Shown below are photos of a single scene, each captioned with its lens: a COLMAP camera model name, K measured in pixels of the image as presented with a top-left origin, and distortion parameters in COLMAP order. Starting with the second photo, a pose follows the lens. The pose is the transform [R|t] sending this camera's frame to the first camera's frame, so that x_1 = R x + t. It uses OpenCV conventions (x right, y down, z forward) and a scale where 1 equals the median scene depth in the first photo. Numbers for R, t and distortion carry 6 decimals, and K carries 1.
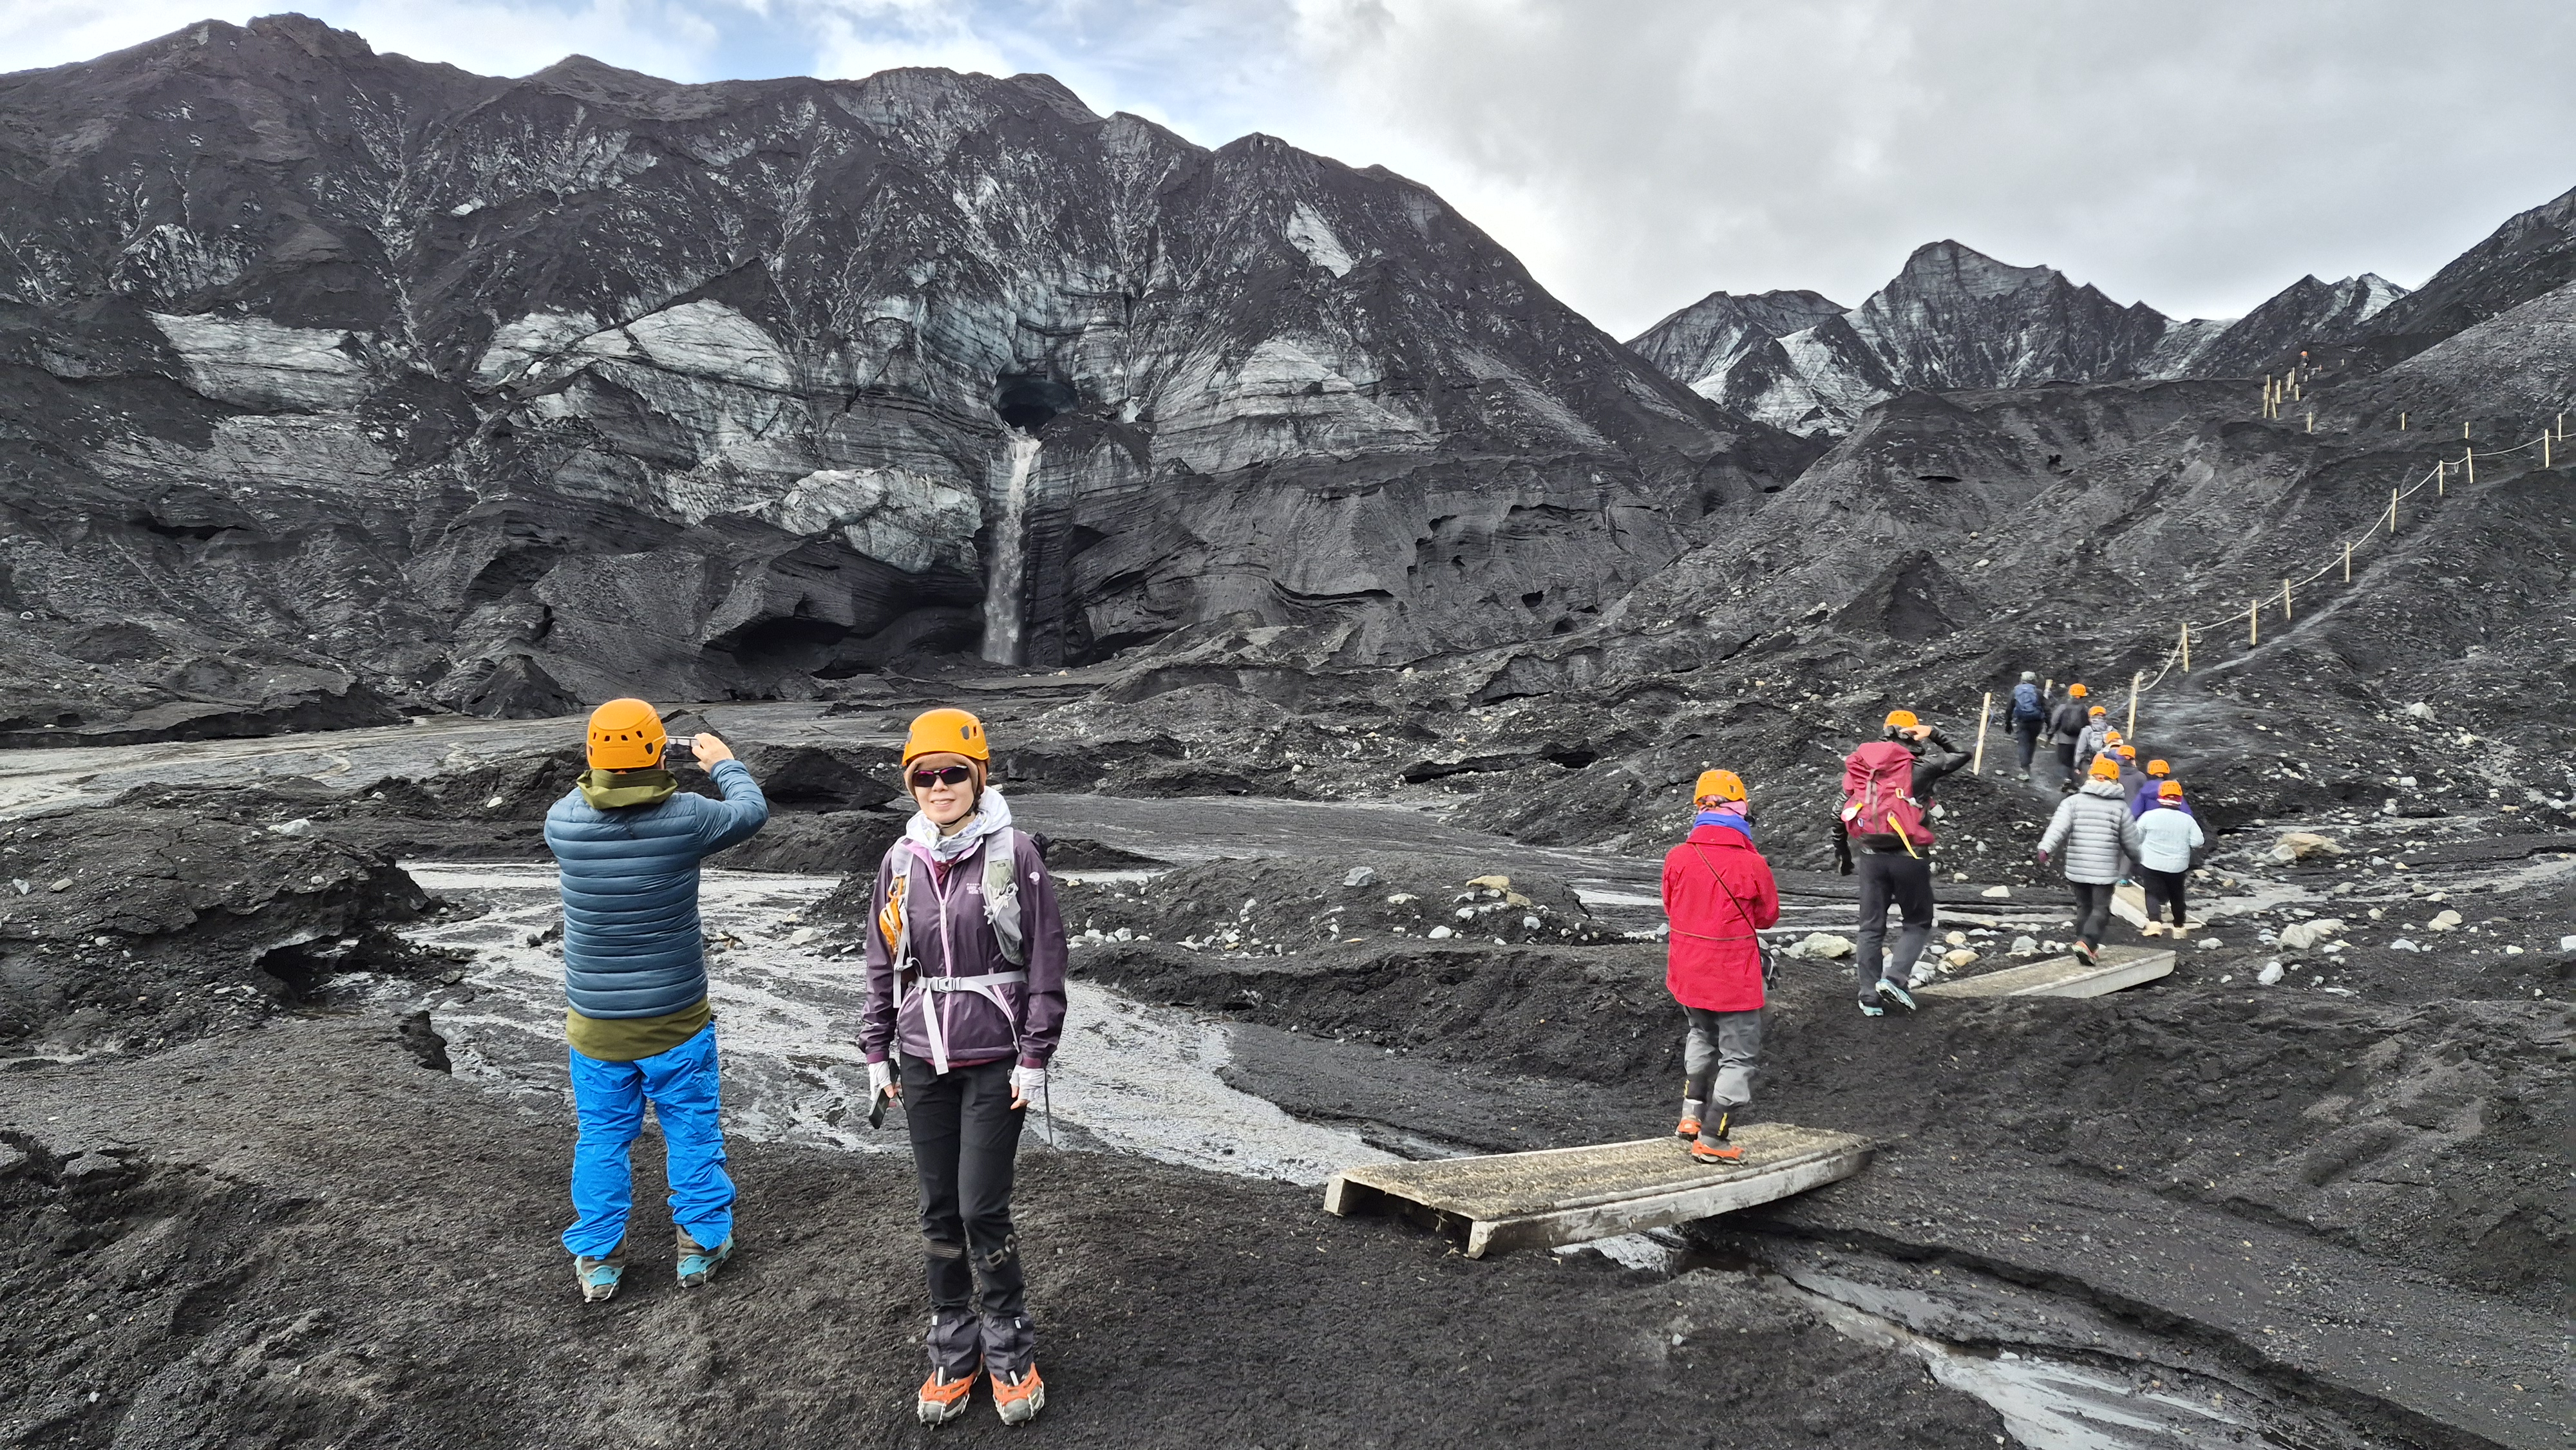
lens RADIAL K [[1762.7, 0, 1287.9], [0, 1762.7, 719.4], [0, 0, 1]] dist [0.012373, -0.000686]
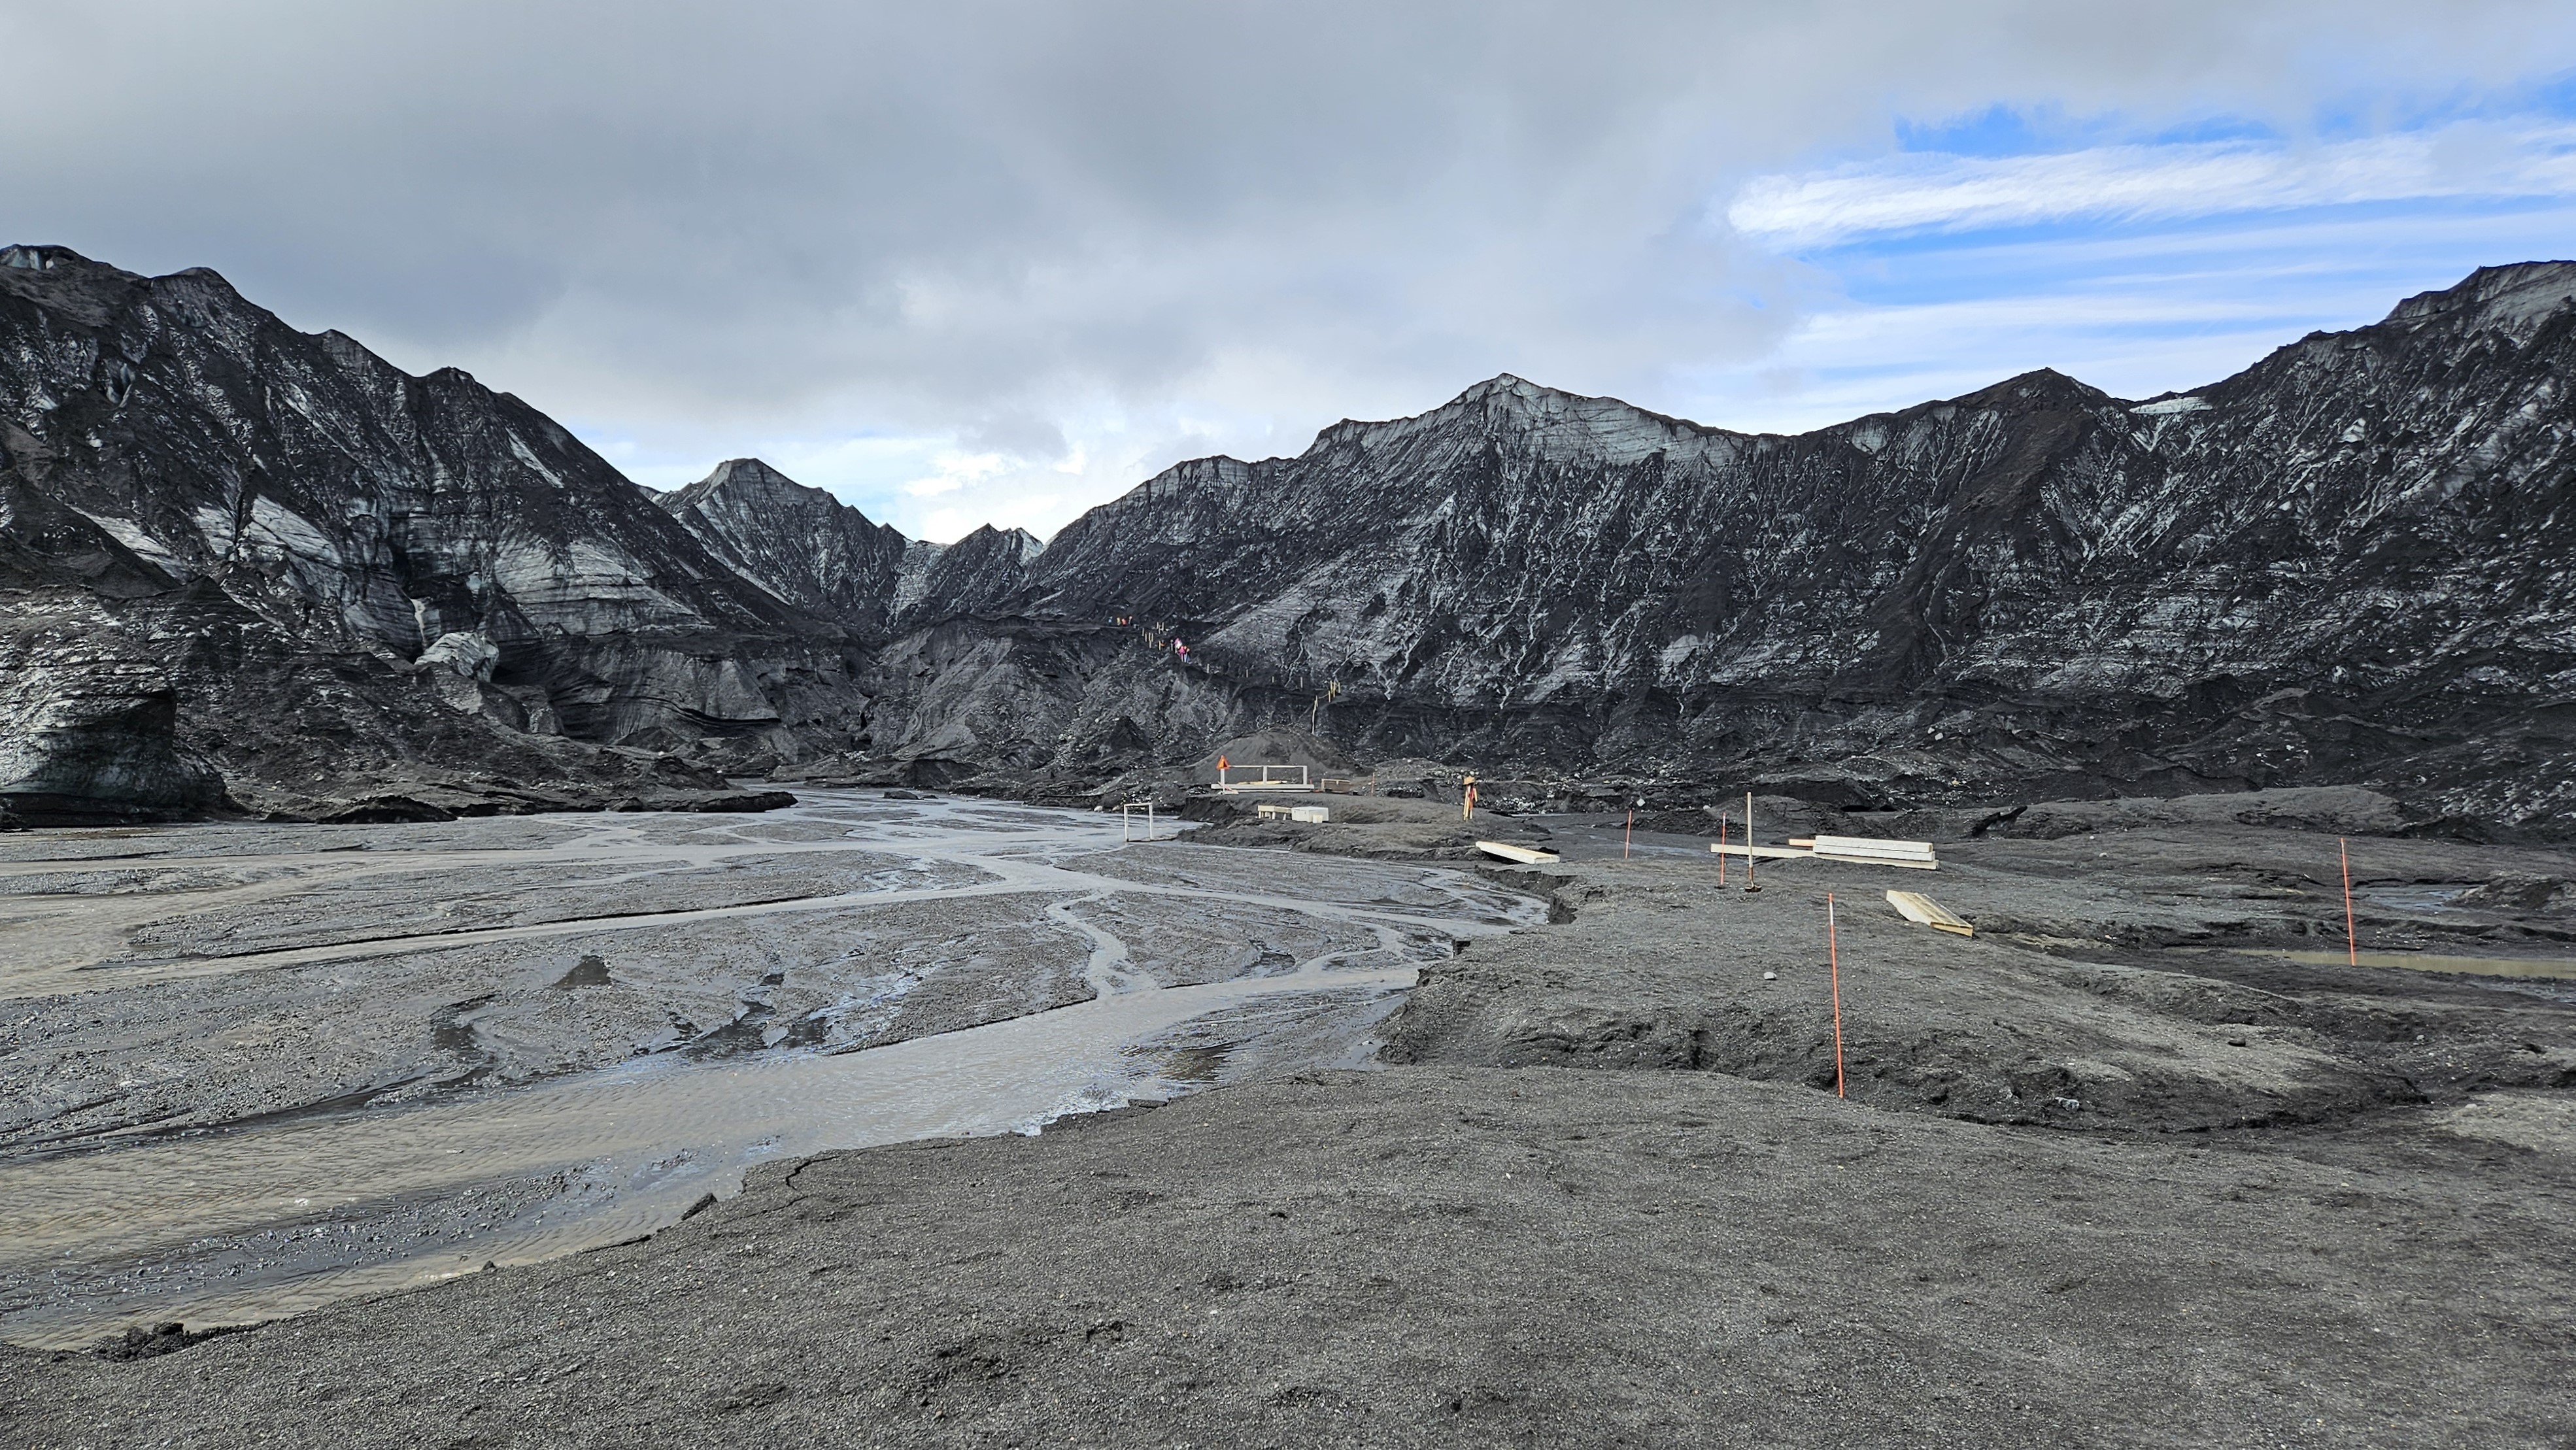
lens RADIAL K [[1743.8, 0, 1288.1], [0, 1743.8, 725.8], [0, 0, 1]] dist [0.000378, -0.000030]
pose [[0.674888, 0.024916, 0.737500, -0.406330], [0.014547, 0.998786, -0.047055, 0.011477], [-0.737777, 0.042485, 0.673706, -0.263020]]
